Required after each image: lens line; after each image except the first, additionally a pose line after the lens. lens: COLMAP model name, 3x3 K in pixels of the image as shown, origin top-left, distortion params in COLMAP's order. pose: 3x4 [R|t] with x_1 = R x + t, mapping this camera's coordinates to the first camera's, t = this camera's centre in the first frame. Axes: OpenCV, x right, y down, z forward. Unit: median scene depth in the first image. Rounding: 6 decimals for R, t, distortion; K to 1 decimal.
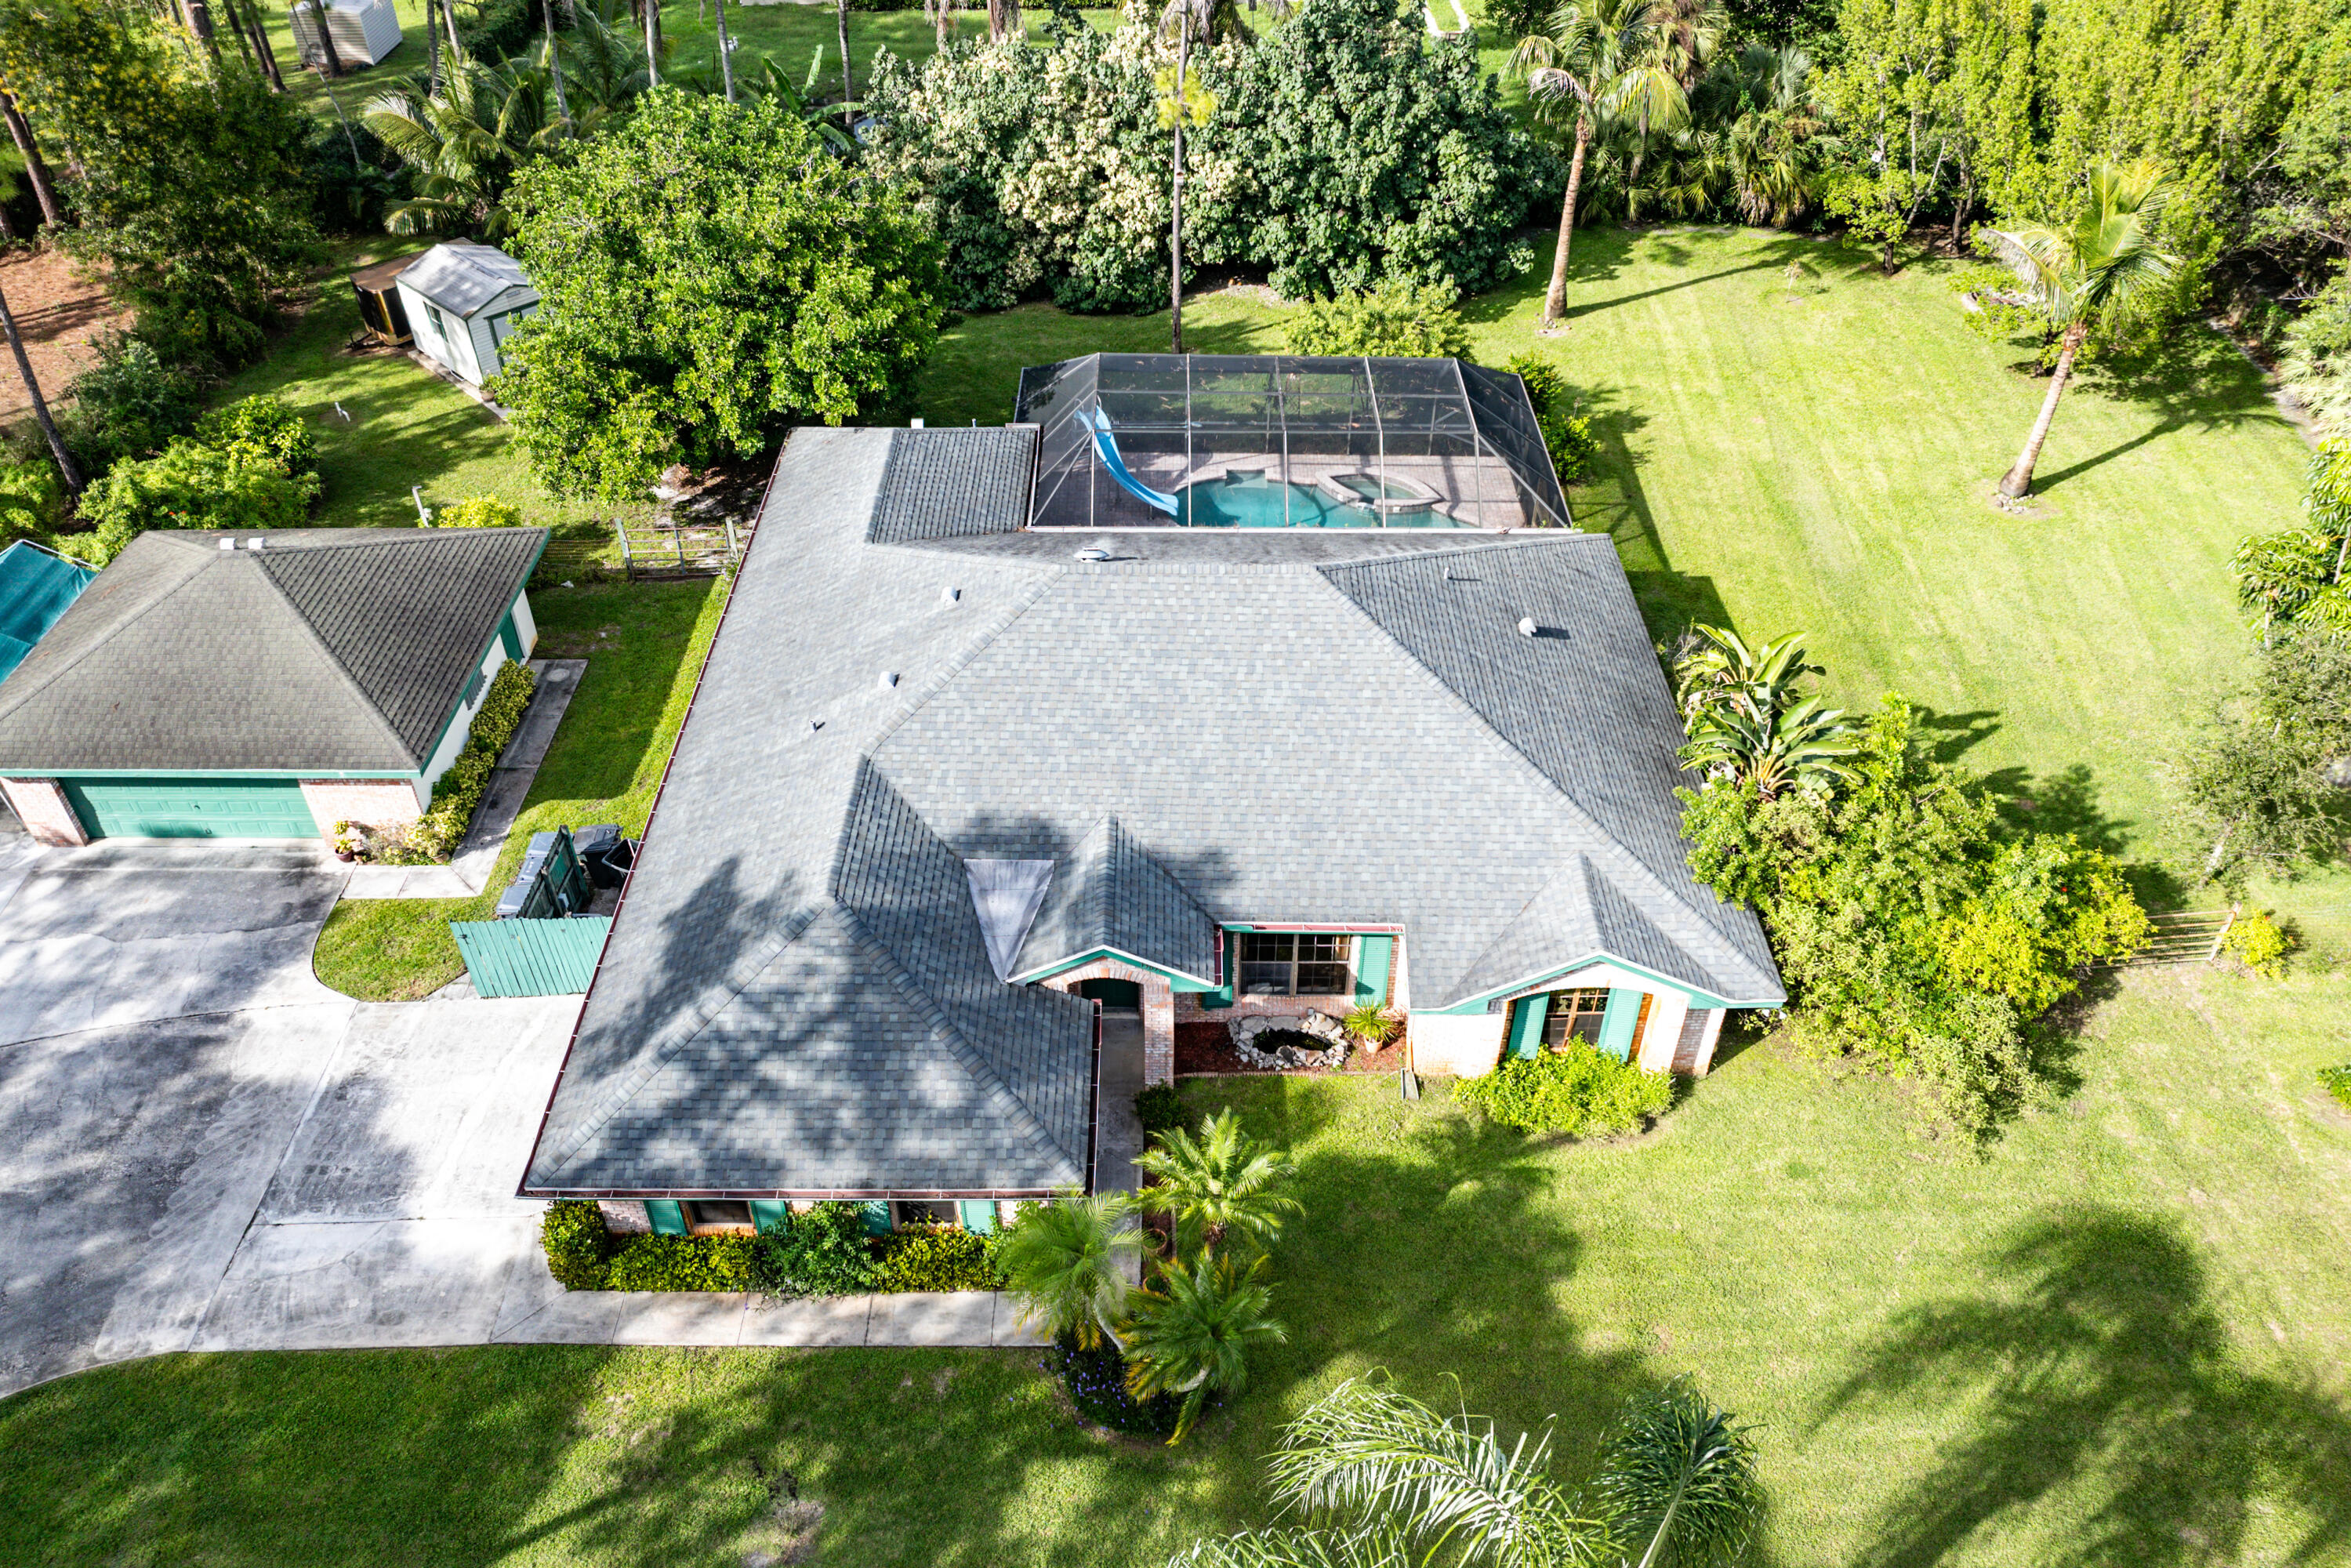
lens RADIAL K [[1661.1, 0, 1168.6], [0, 1661.1, 888.8], [0, 0, 1]] dist [-0.021146, -0.000842]
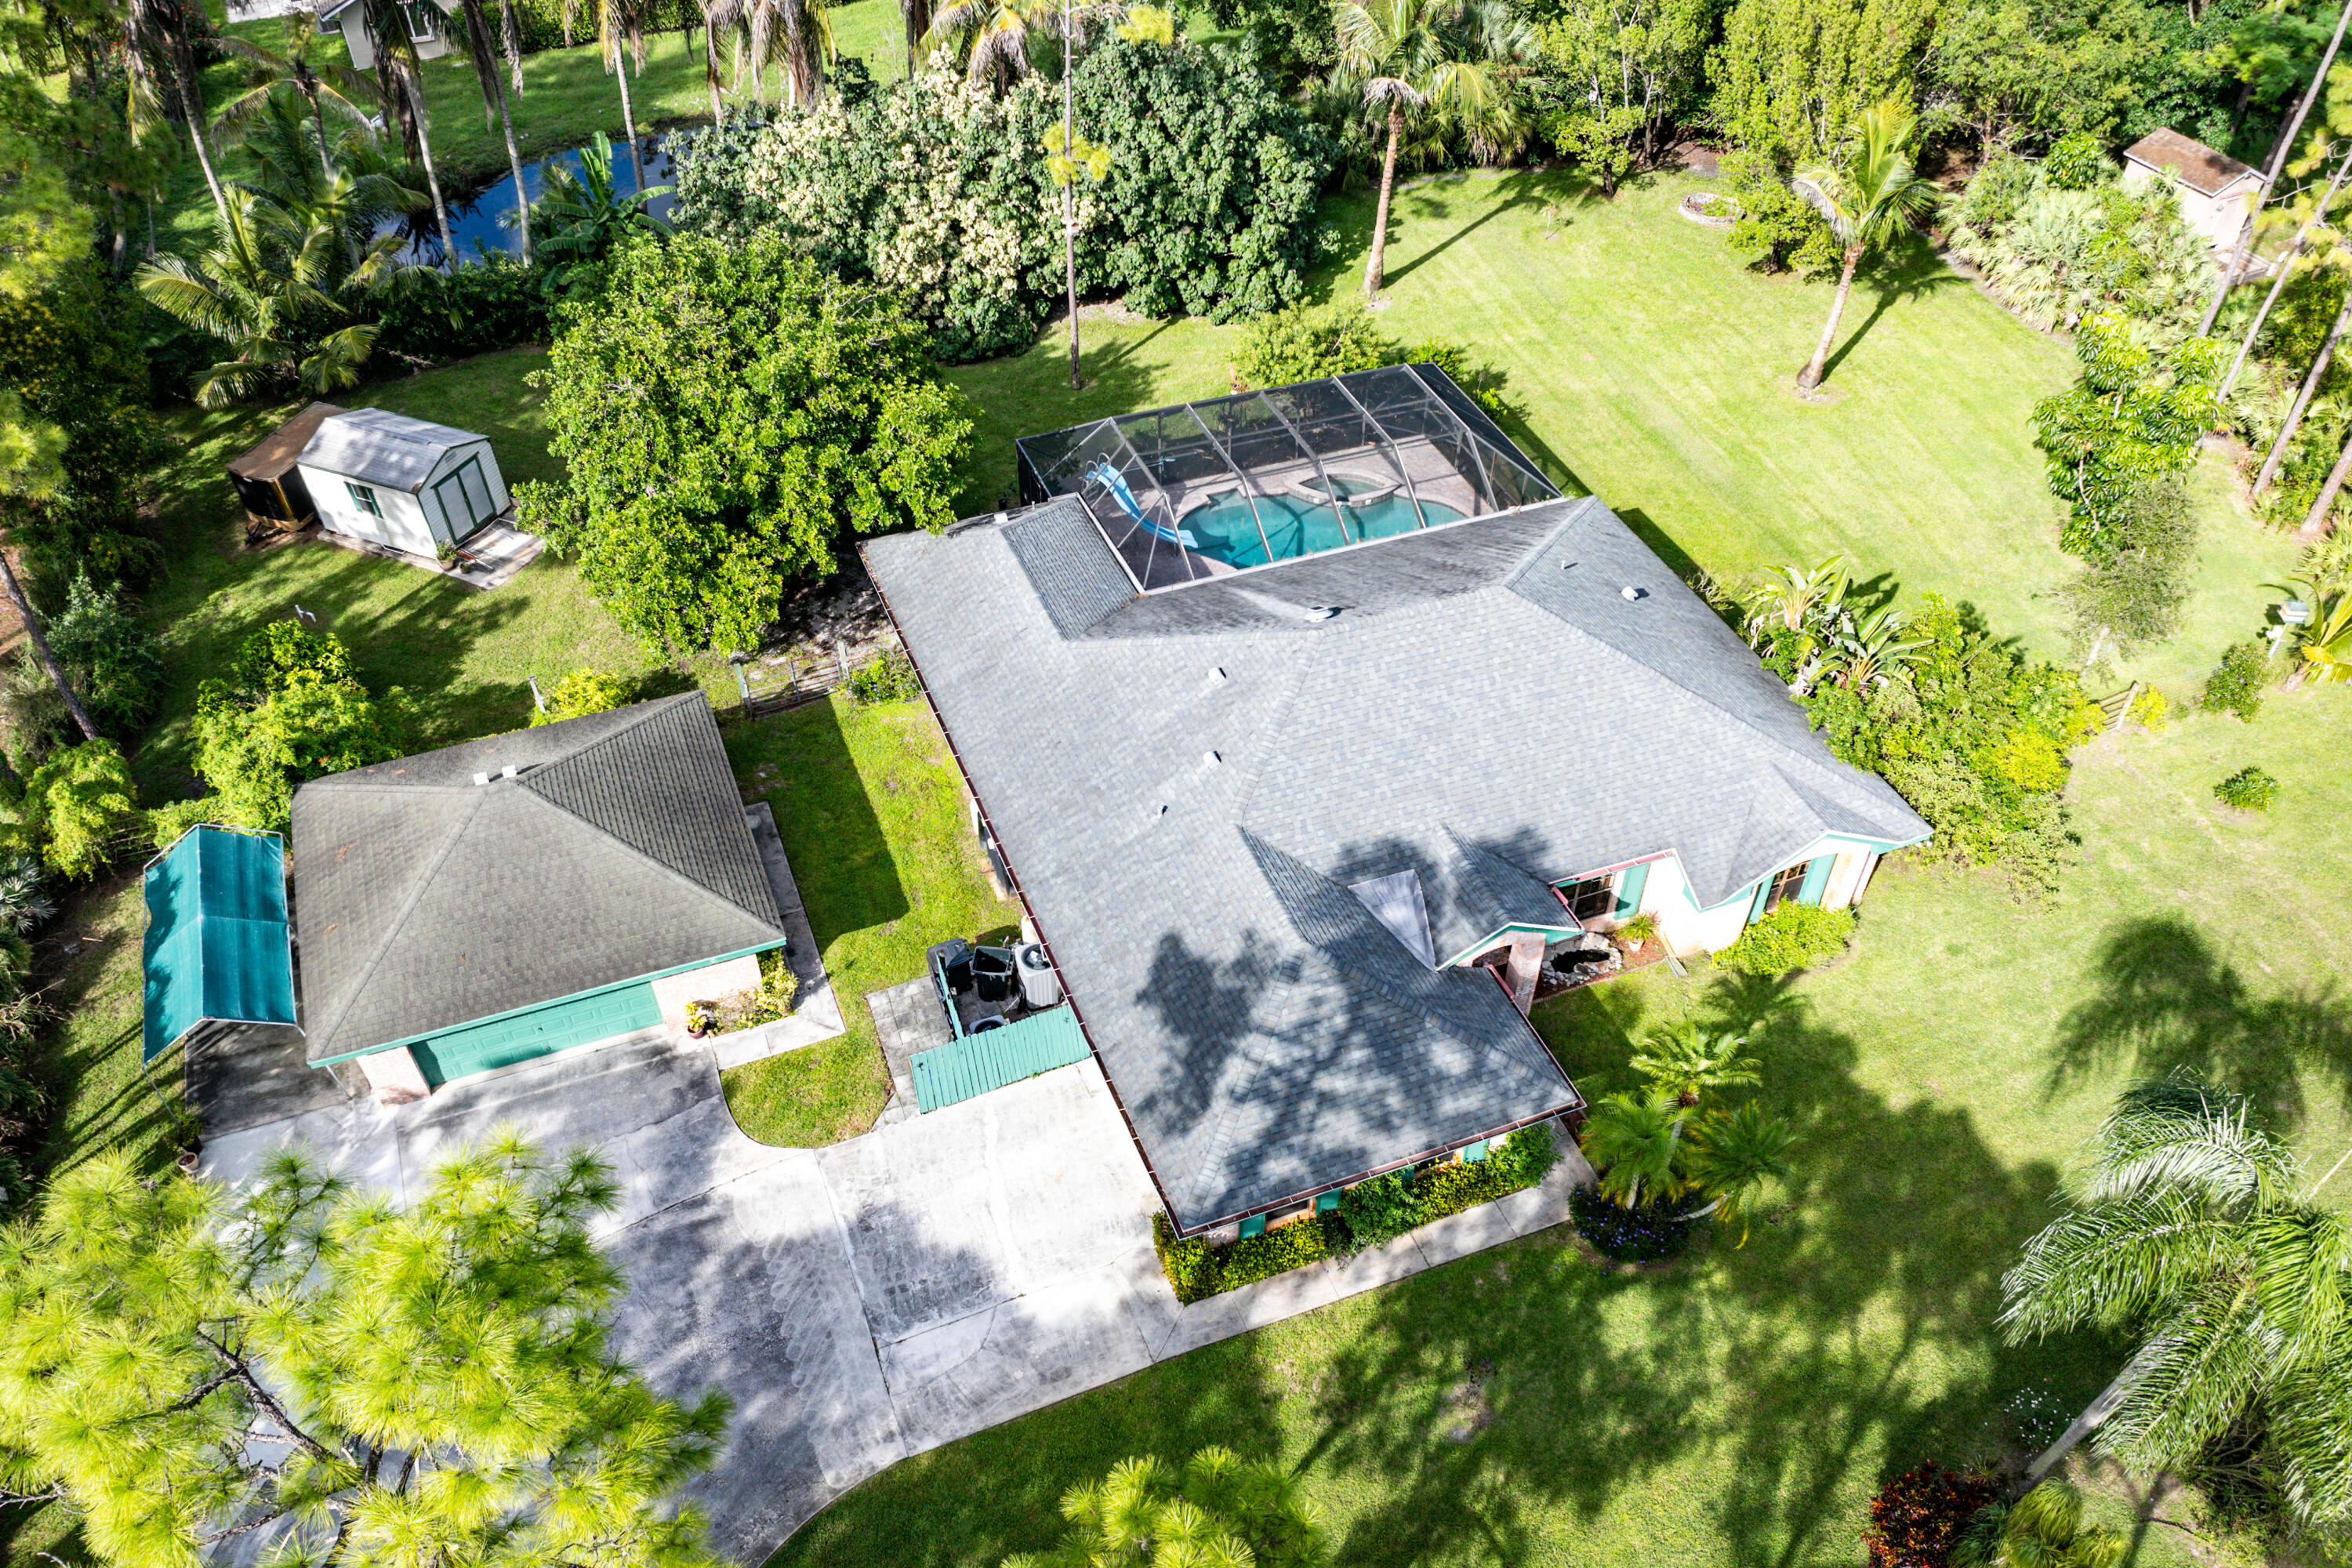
lens RADIAL K [[1696.1, 0, 1192.6], [0, 1696.1, 1008.3], [0, 0, 1]] dist [-0.007573, -0.007203]
pose [[0.931236, -0.274047, 0.240205, -0.304824], [0.246617, 0.959202, 0.138246, -0.072837], [-0.268291, -0.069500, 0.960828, -0.103552]]
